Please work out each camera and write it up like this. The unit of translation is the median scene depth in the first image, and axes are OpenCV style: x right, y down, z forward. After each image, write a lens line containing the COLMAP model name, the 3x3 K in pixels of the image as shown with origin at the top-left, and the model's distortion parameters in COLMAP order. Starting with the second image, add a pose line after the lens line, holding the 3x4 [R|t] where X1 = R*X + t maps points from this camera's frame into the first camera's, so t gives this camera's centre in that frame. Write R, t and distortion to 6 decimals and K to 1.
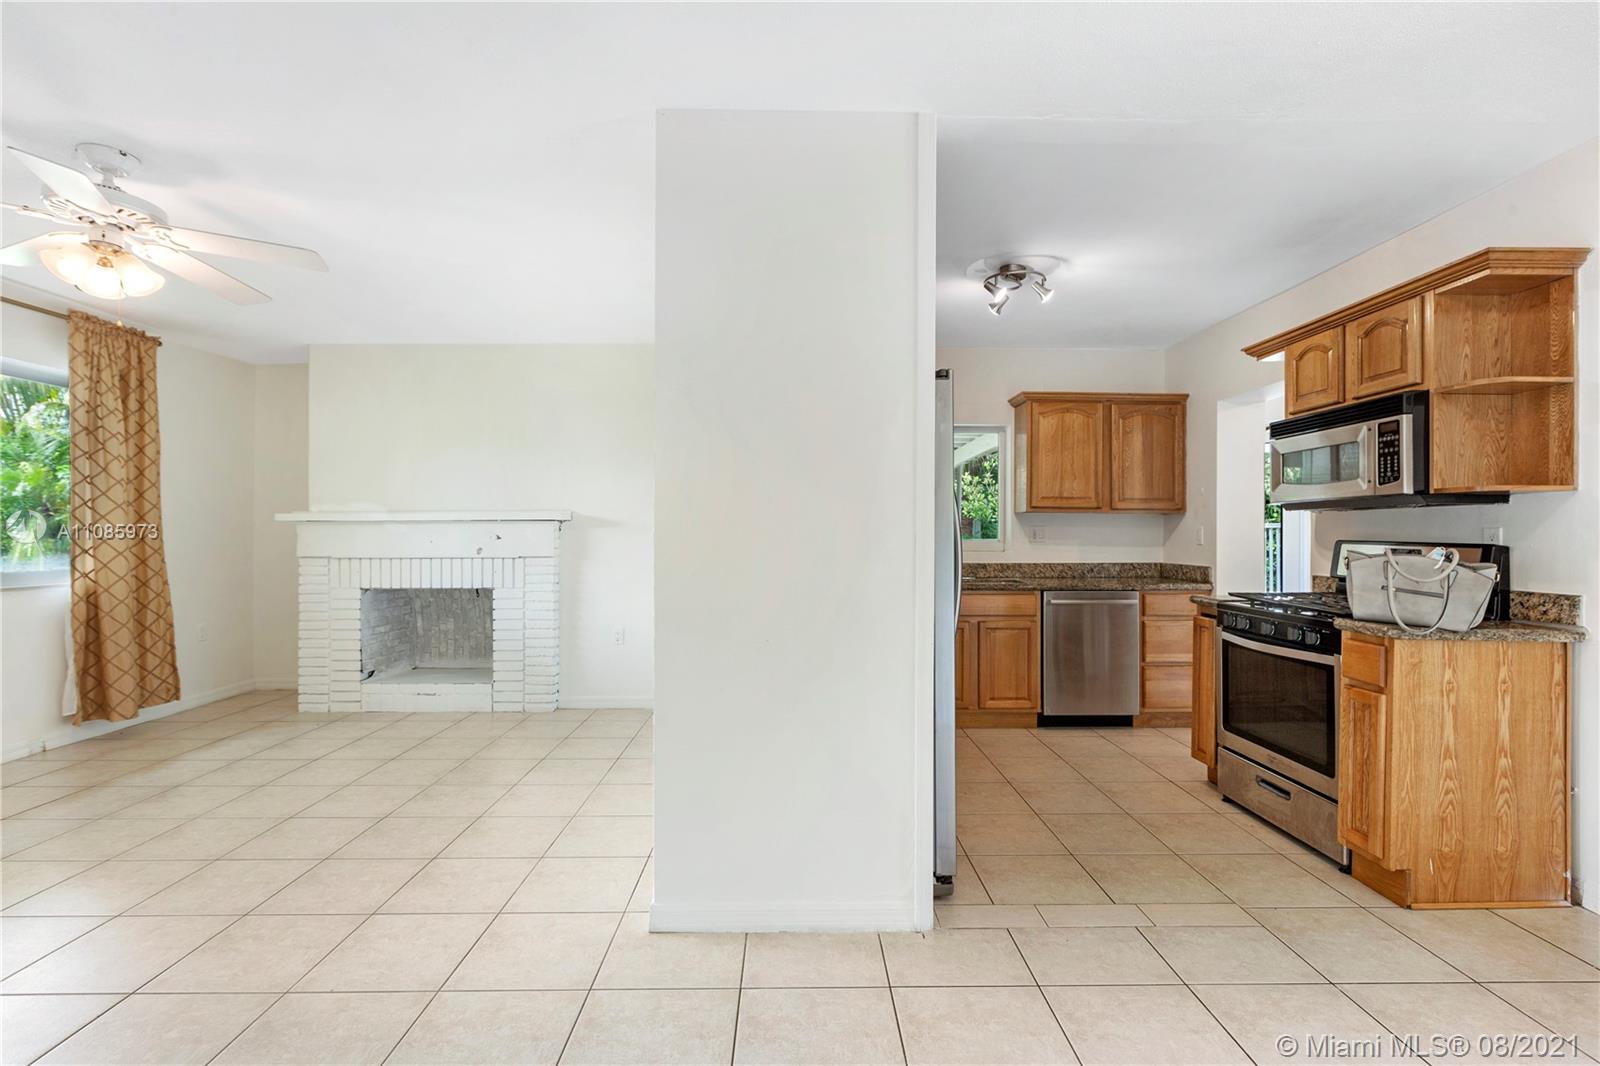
lens RADIAL K [[744.3, 0, 807.5], [0, 744.3, 529.1], [0, 0, 1]] dist [0.001242, -0.000890]
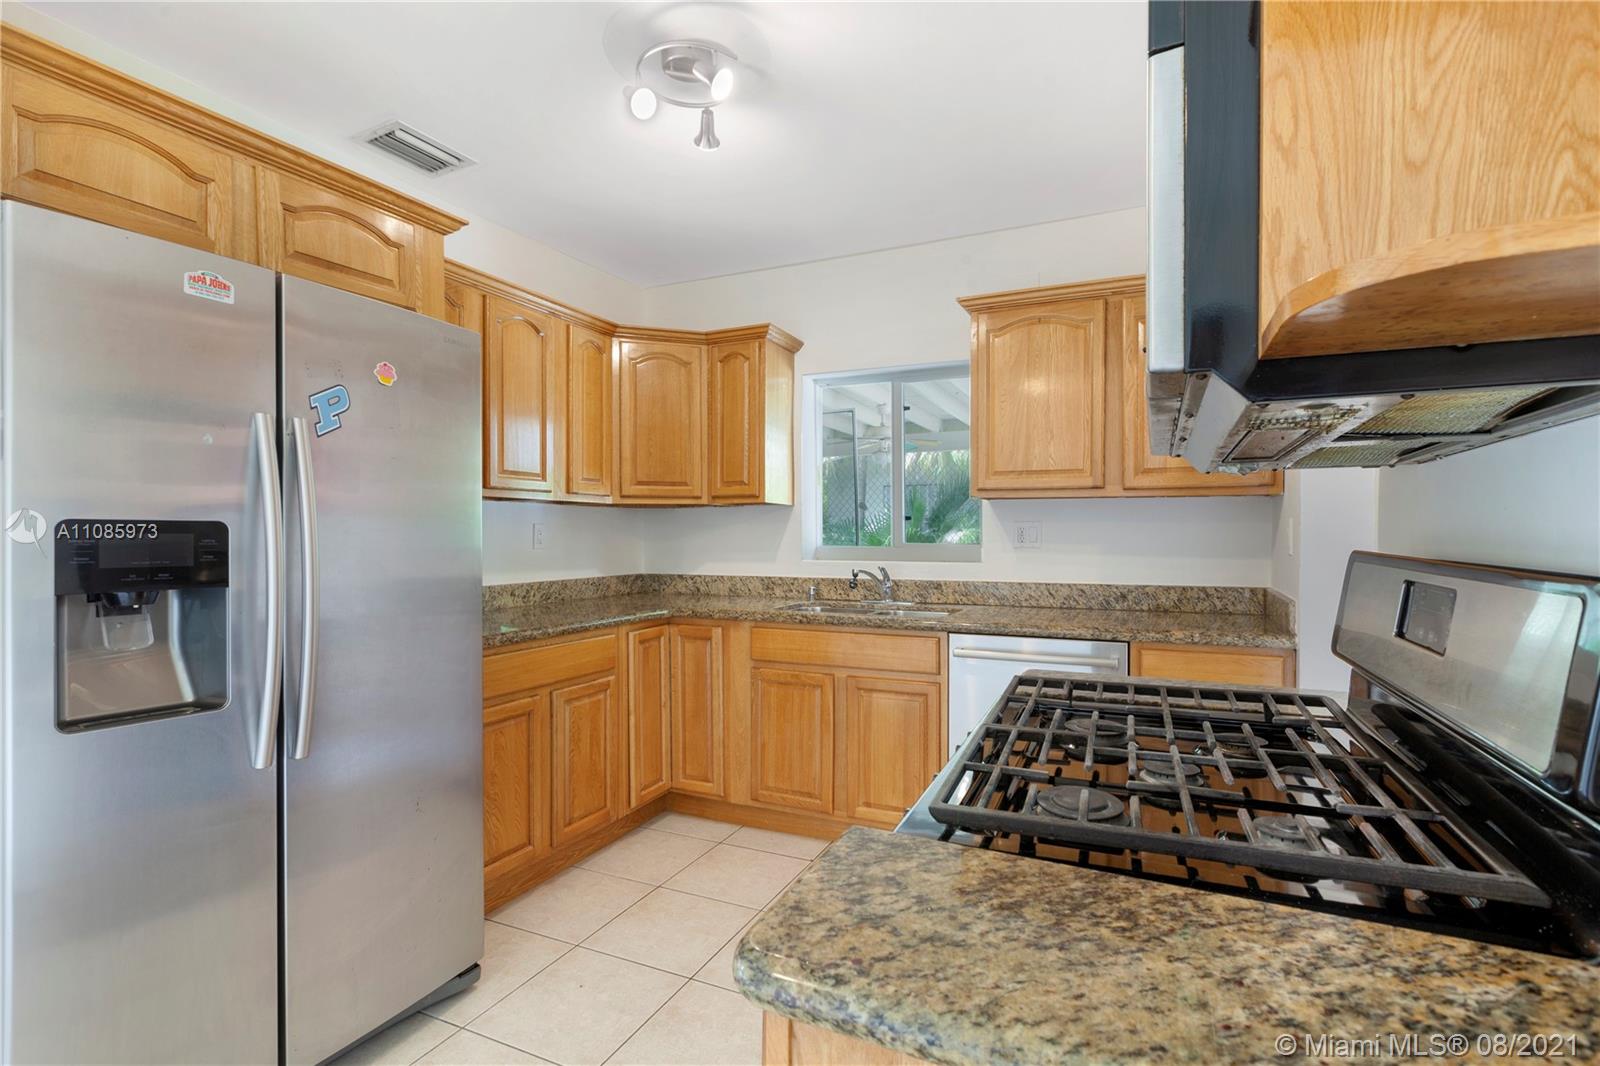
lens RADIAL K [[744.3, 0, 816.2], [0, 744.3, 536.6], [0, 0, 1]] dist [0.001242, -0.000890]
pose [[0.894606, -0.001587, -0.446853, 0.463471], [0.005360, 0.999960, 0.007180, 0.003340], [0.446824, -0.008819, 0.894579, 0.418772]]
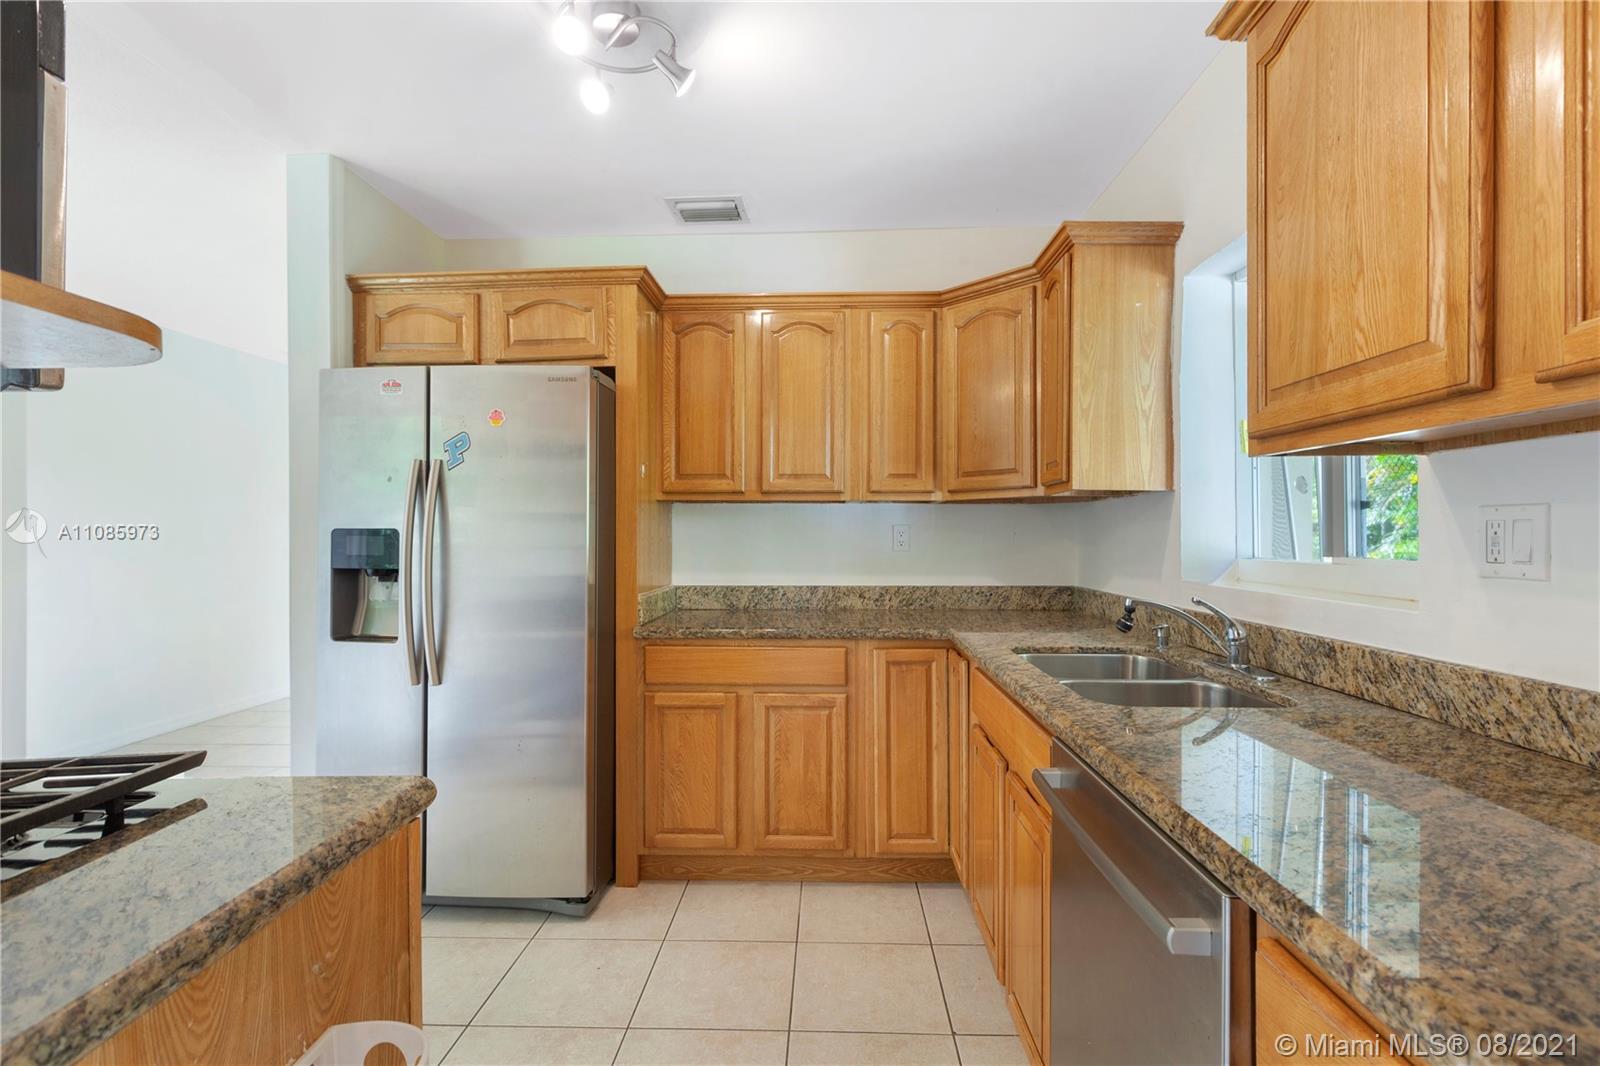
lens RADIAL K [[744.3, 0, 805.1], [0, 744.3, 536.8], [0, 0, 1]] dist [0.001242, -0.000890]
pose [[-0.069650, 0.001459, -0.997570, 0.586975], [0.006130, 0.999981, 0.001034, 0.004167], [0.997553, -0.006044, -0.069657, 0.883658]]
